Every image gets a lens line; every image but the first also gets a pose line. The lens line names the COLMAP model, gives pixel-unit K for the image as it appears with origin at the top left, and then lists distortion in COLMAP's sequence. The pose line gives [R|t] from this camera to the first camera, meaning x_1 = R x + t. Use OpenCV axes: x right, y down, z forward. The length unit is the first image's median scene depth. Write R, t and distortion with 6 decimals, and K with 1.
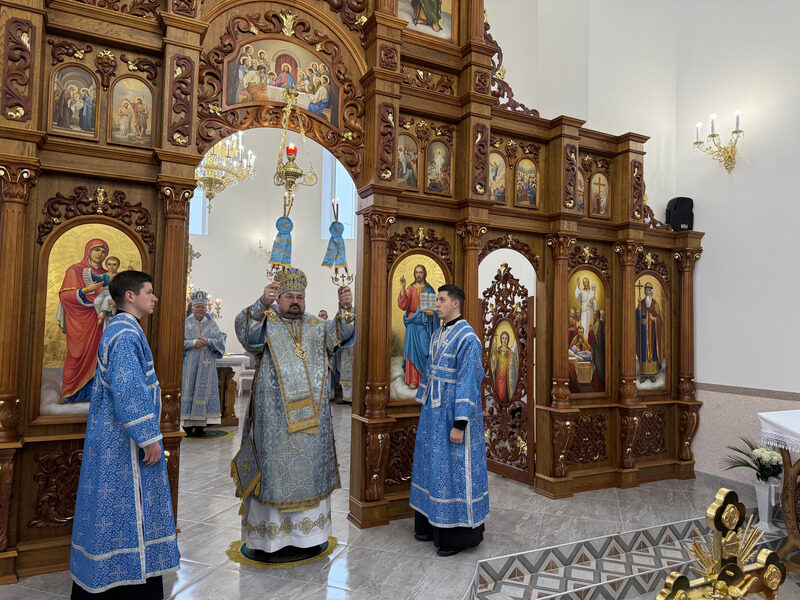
lens RADIAL K [[578.2, 0, 400.0], [0, 578.2, 300.0], [0, 0, 1]] dist [0.023682, -0.006468]
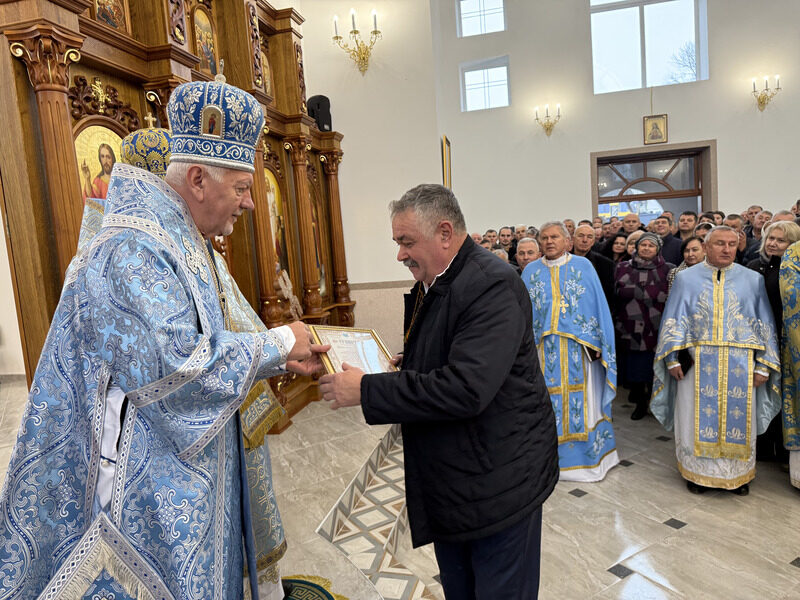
lens RADIAL K [[568.8, 0, 400.0], [0, 568.8, 300.0], [0, 0, 1]] dist [0.048414, -0.042250]
pose [[0.636386, -0.149958, 0.756654, -0.216861], [0.055621, 0.987289, 0.148886, 0.025546], [-0.769363, -0.052663, 0.636638, 0.298272]]
